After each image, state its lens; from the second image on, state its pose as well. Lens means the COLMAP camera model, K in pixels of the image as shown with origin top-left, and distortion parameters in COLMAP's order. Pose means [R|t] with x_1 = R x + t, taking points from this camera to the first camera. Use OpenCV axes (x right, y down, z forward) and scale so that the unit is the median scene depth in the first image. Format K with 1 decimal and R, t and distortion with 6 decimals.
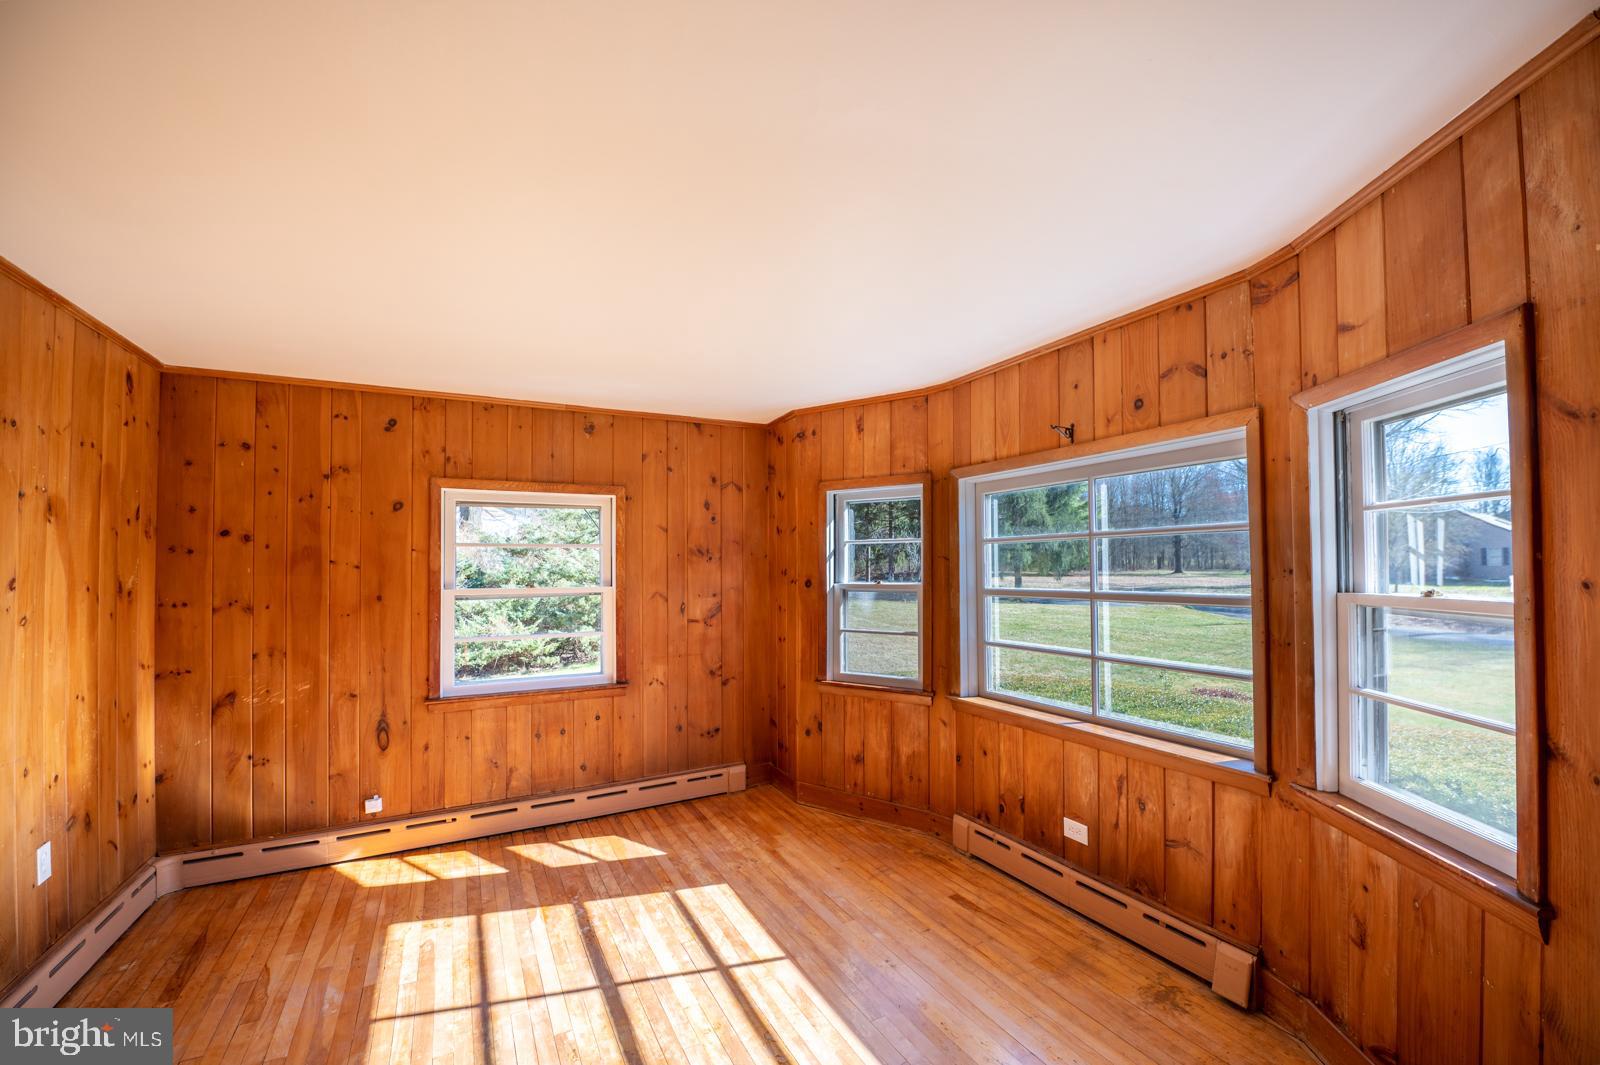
lens RADIAL K [[632.2, 0, 786.6], [0, 632.2, 554.8], [0, 0, 1]] dist [-0.003392, -0.002132]
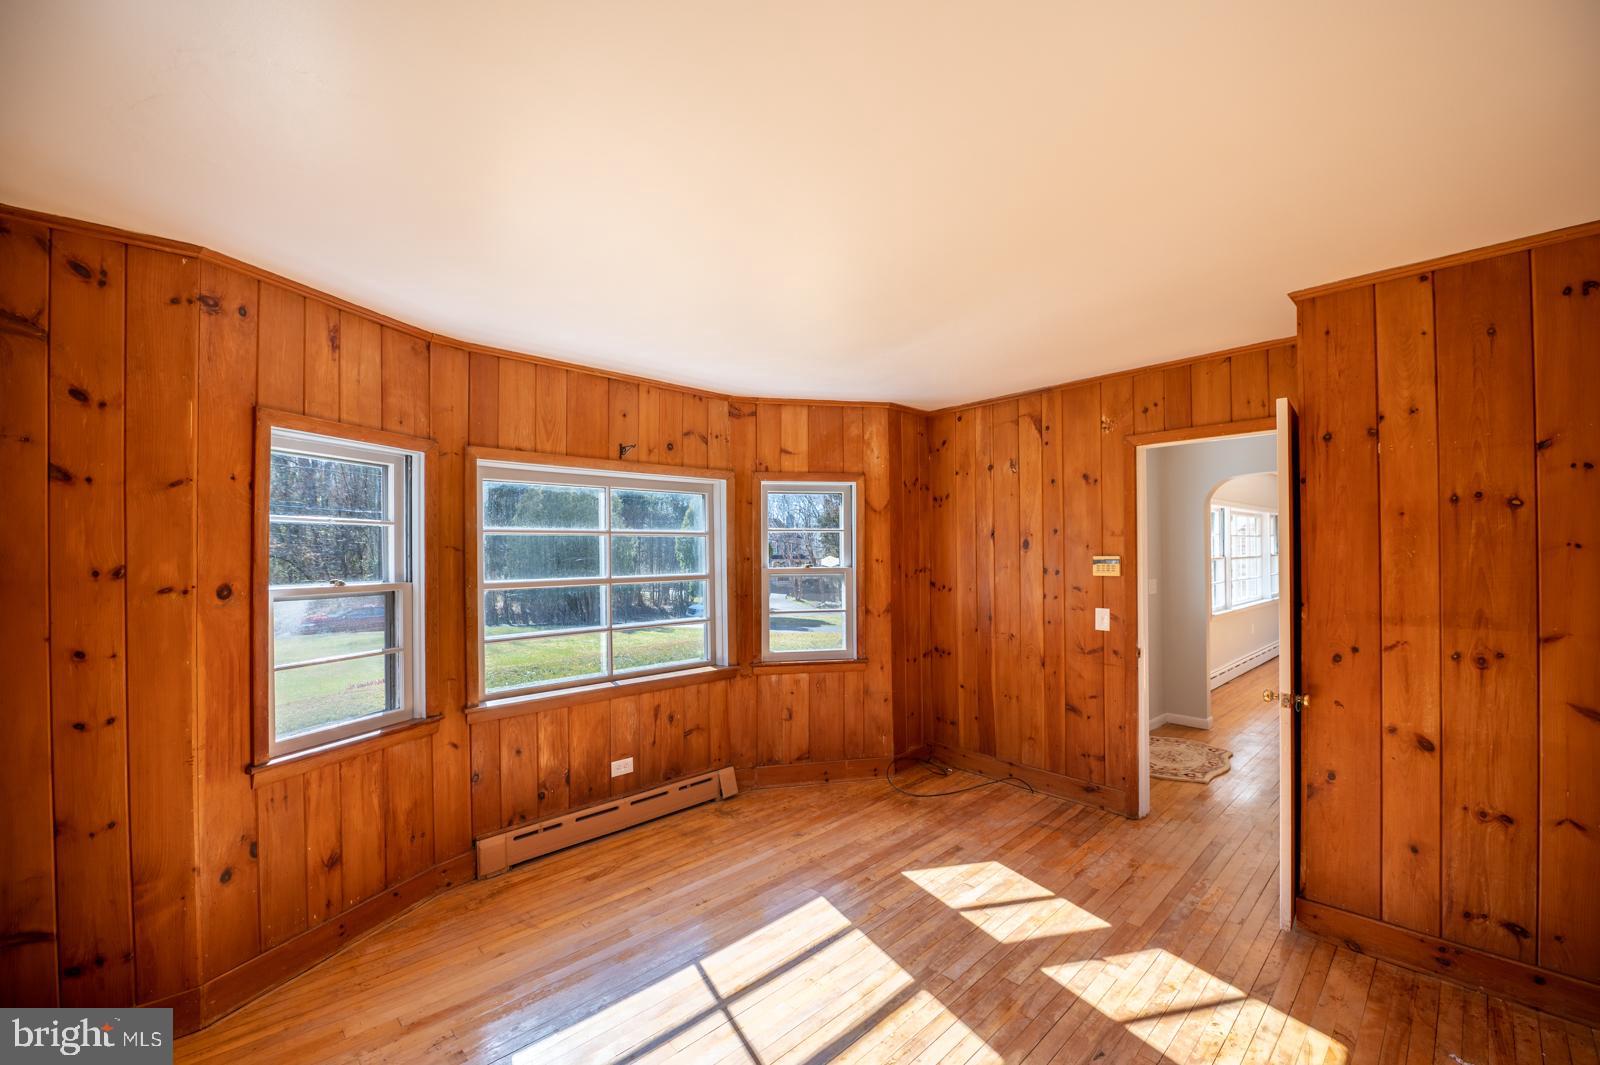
lens RADIAL K [[632.2, 0, 824.3], [0, 632.2, 554.1], [0, 0, 1]] dist [-0.003392, -0.002132]
pose [[-0.270568, 0.010018, 0.962649, -0.726096], [-0.007208, 0.999897, -0.012432, 0.020685], [-0.962674, -0.010302, -0.270468, 0.799336]]
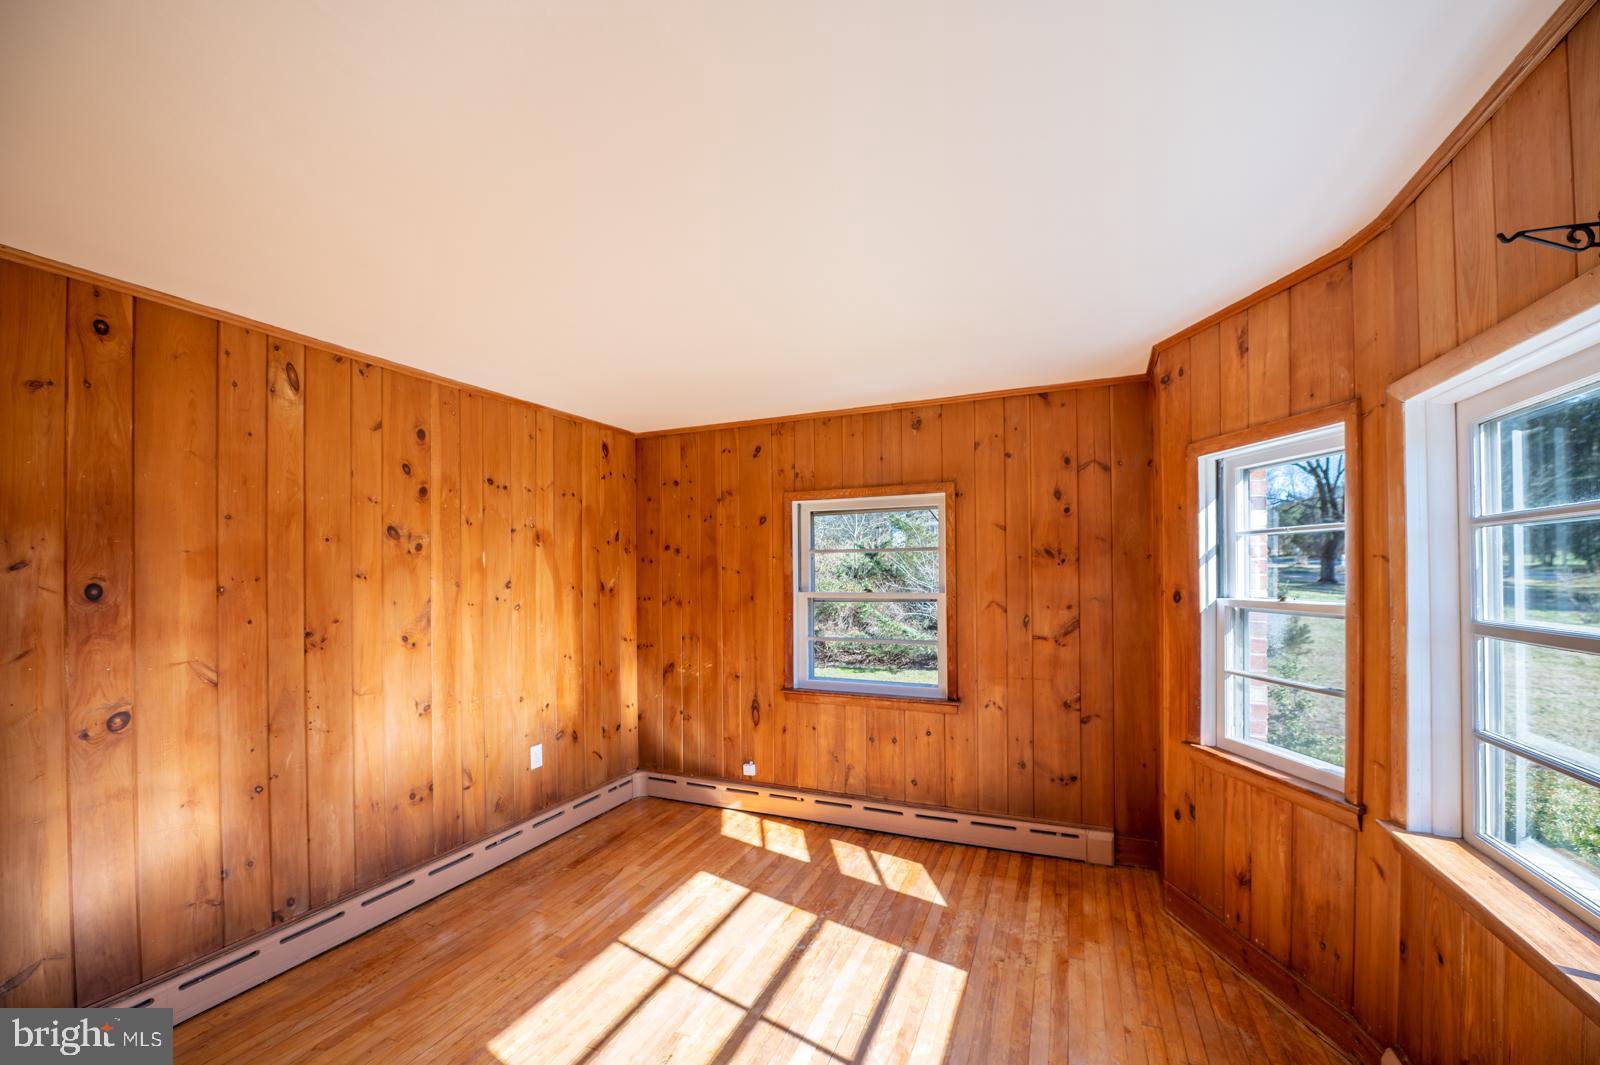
lens RADIAL K [[632.2, 0, 840.5], [0, 632.2, 566.0], [0, 0, 1]] dist [-0.003392, -0.002132]
pose [[0.659878, -0.004128, -0.751362, 0.367327], [0.020244, 0.999720, 0.012287, -0.003483], [0.751100, -0.023319, 0.659776, 0.338490]]
